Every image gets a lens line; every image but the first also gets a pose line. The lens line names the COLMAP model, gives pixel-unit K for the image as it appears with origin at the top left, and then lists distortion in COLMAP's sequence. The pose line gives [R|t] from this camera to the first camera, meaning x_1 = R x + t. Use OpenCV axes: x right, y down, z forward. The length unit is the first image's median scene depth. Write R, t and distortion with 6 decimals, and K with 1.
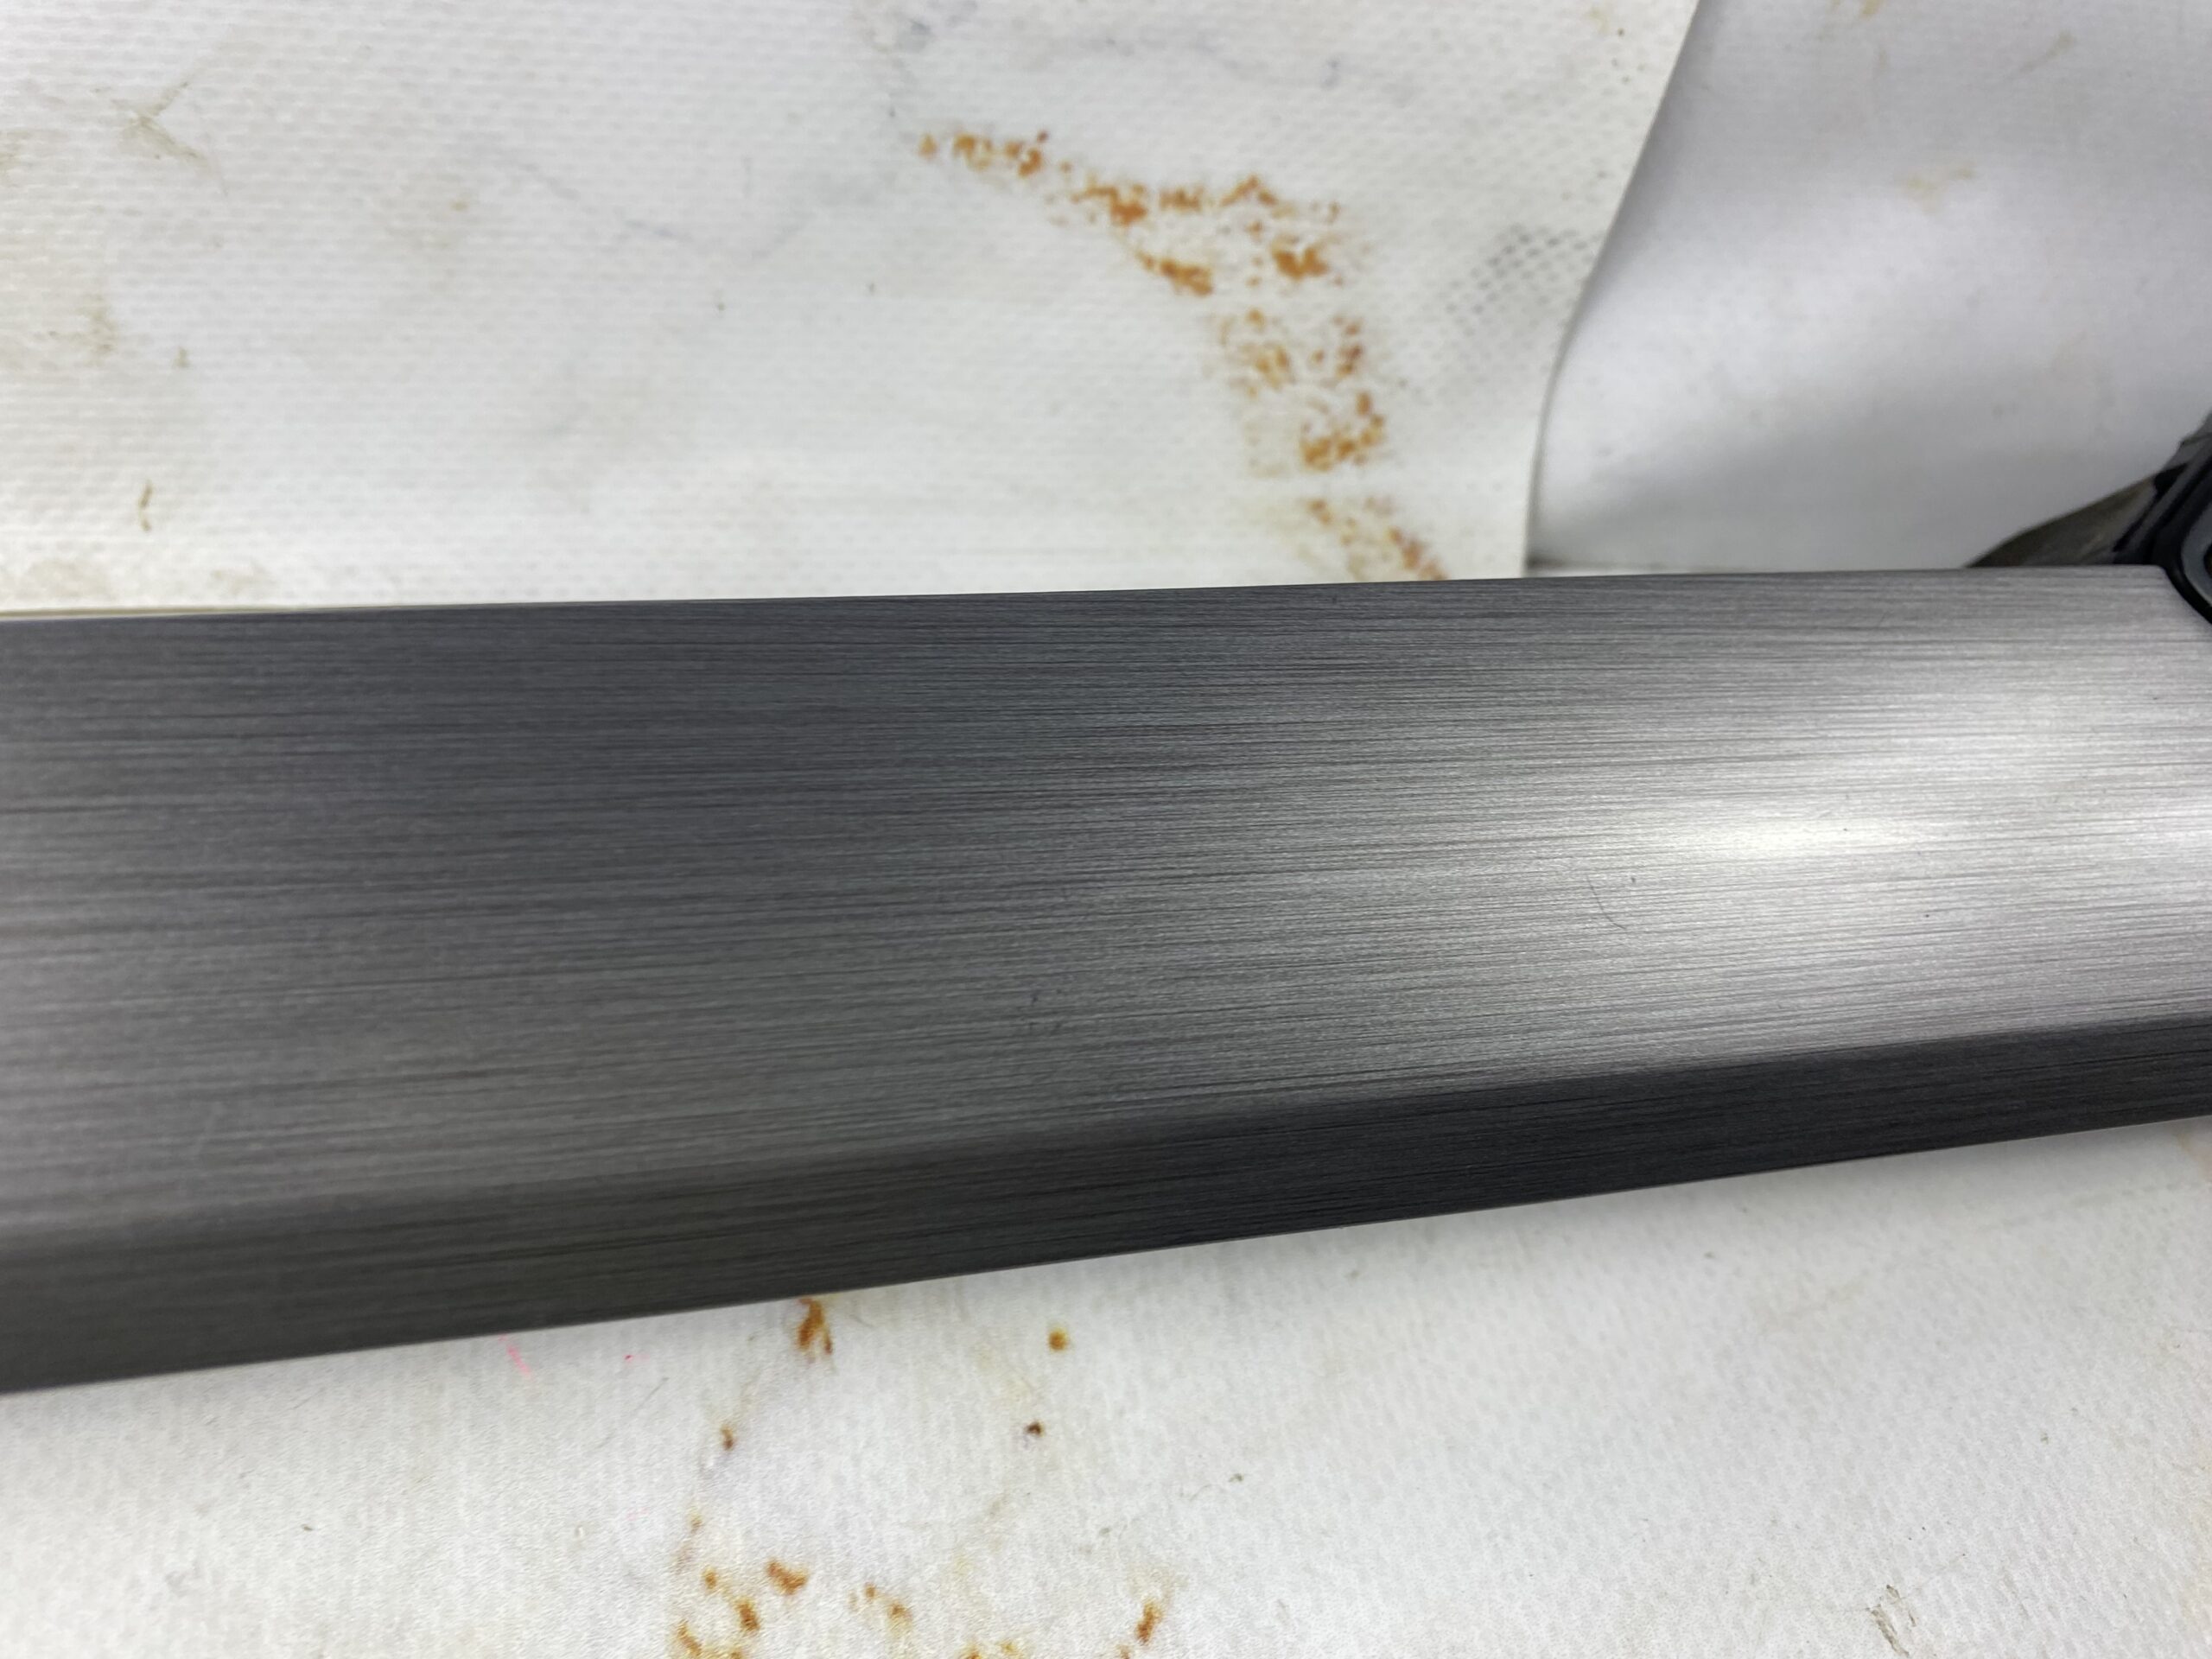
lens RADIAL K [[1750.1, 0, 1063.8], [0, 1750.1, 802.4], [0, 0, 1]] dist [-0.022253, 0.000452]
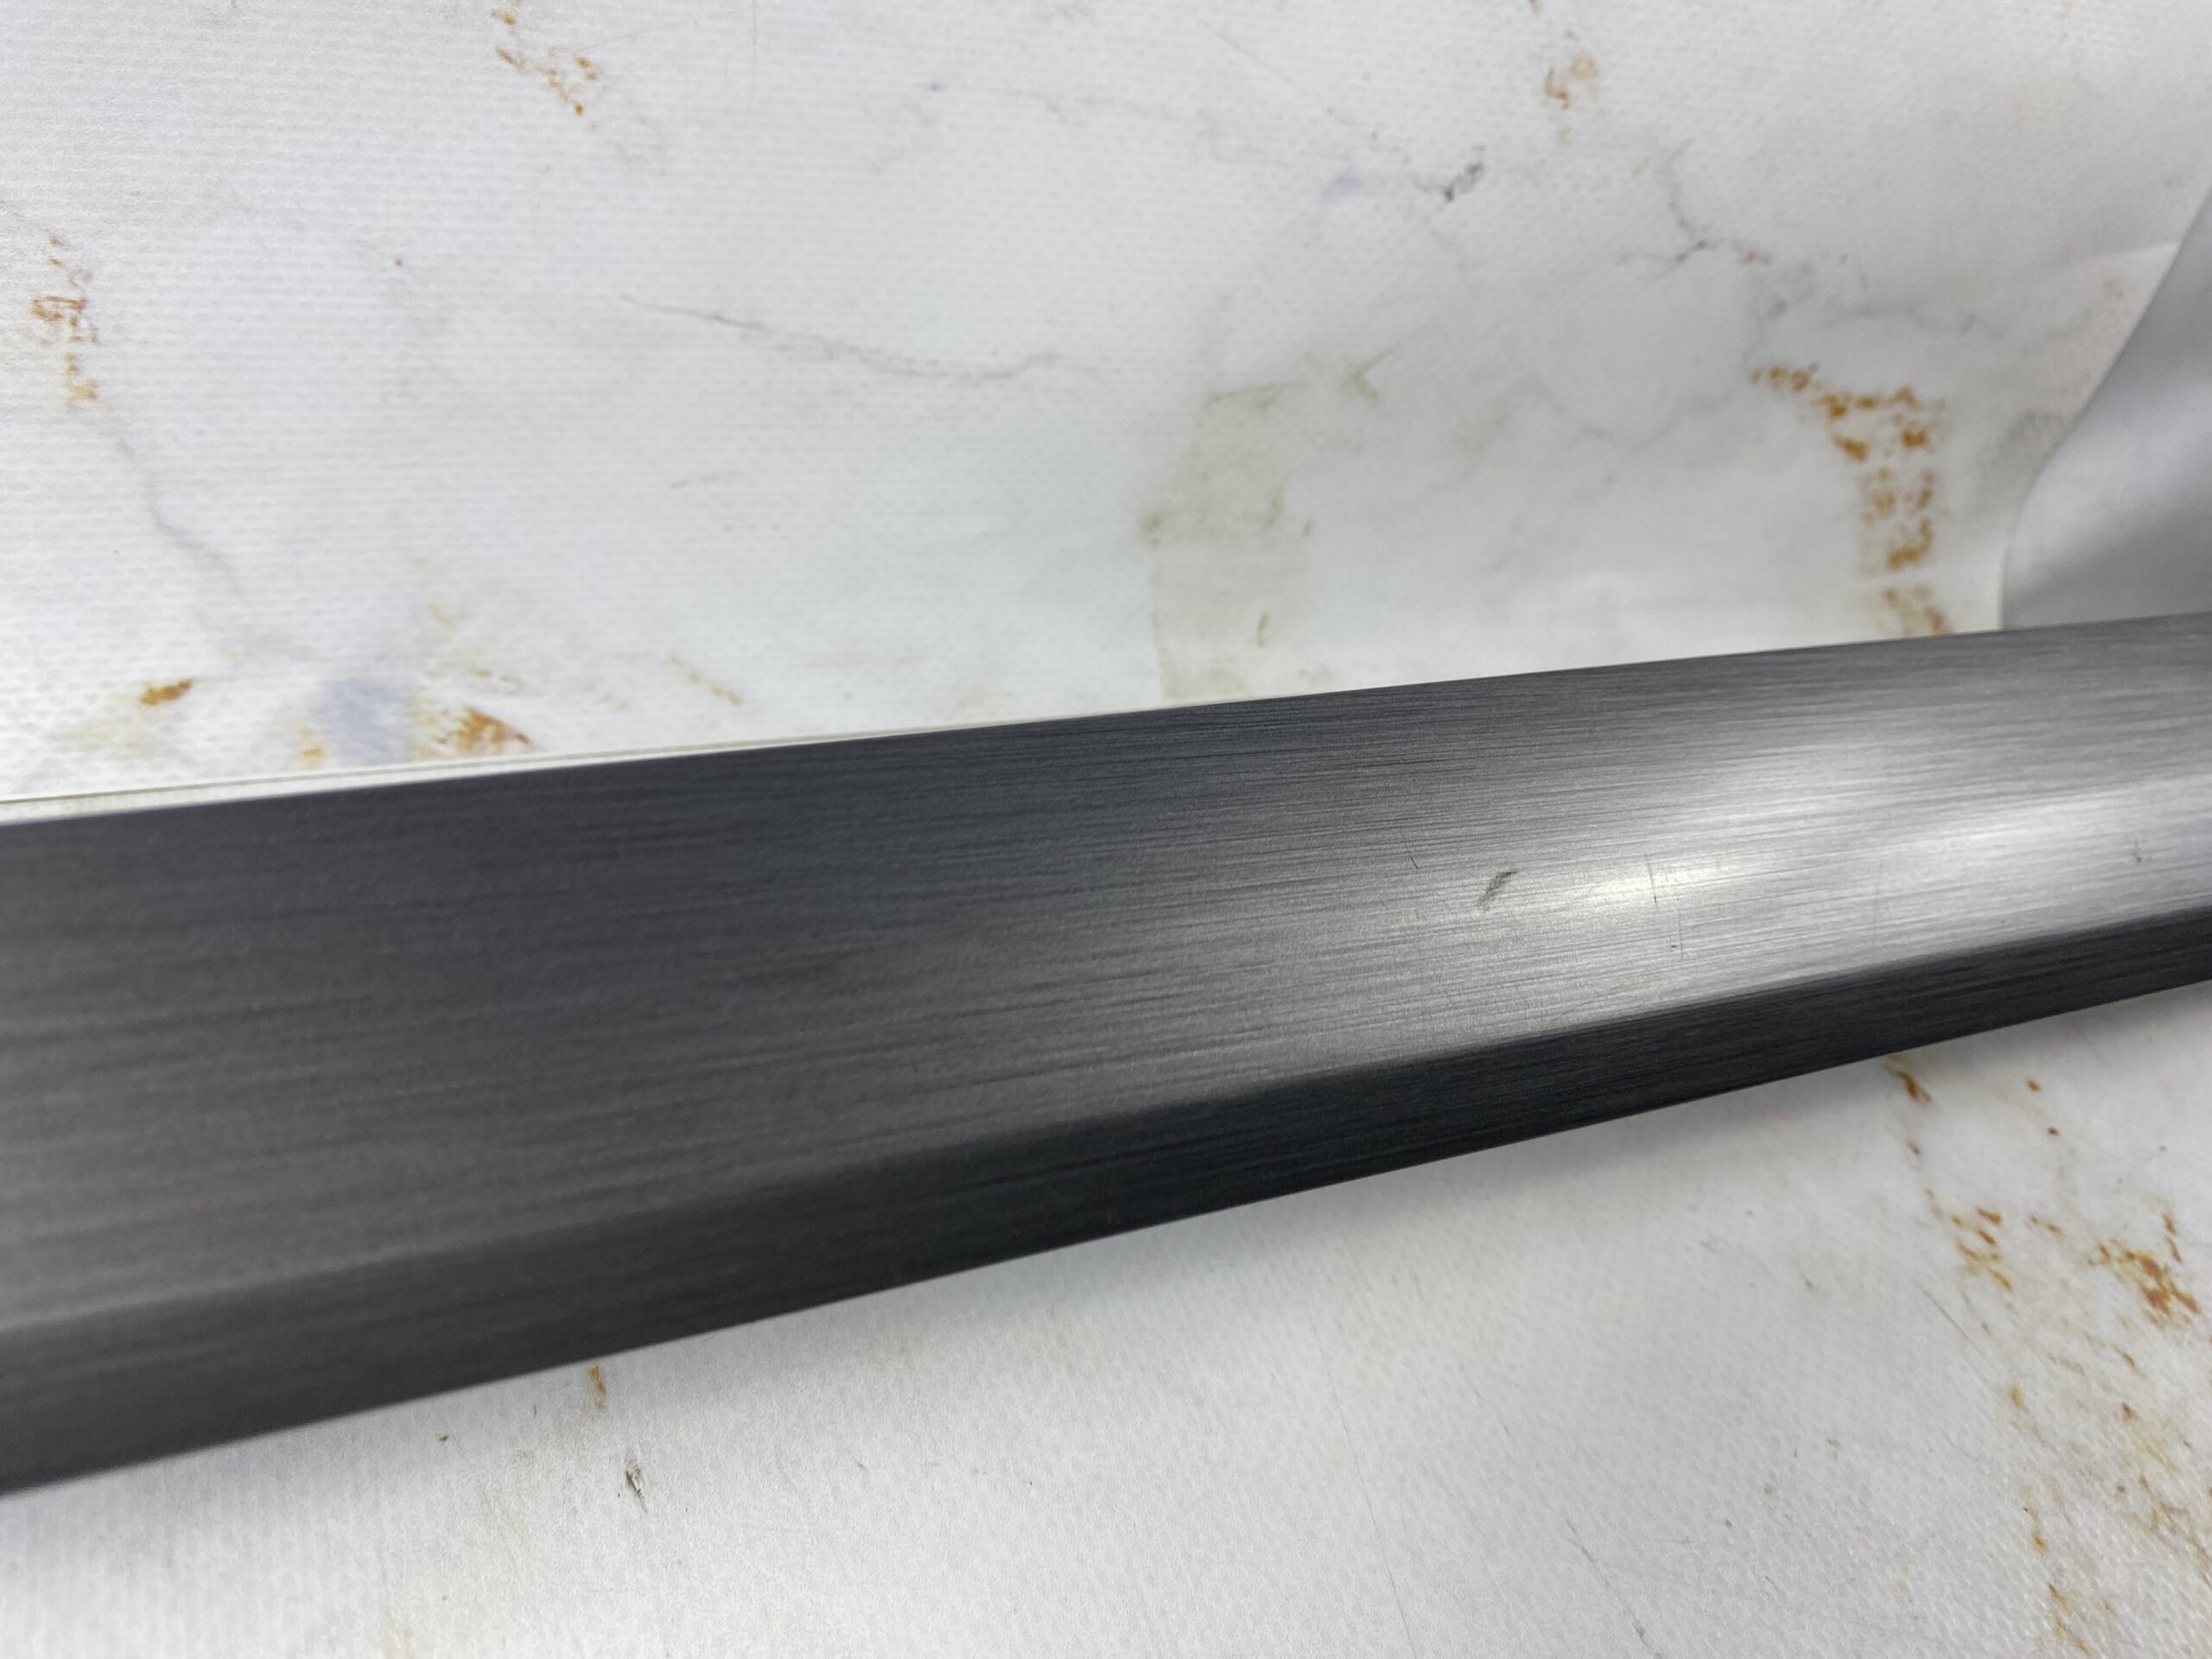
lens RADIAL K [[1715.9, 0, 1062.5], [0, 1715.9, 802.8], [0, 0, 1]] dist [-0.021474, 0.008962]
pose [[0.983089, -0.075606, 0.166790, -0.995271], [0.090891, 0.992141, -0.085990, 0.086988], [-0.158977, 0.099695, 0.982236, -0.392118]]
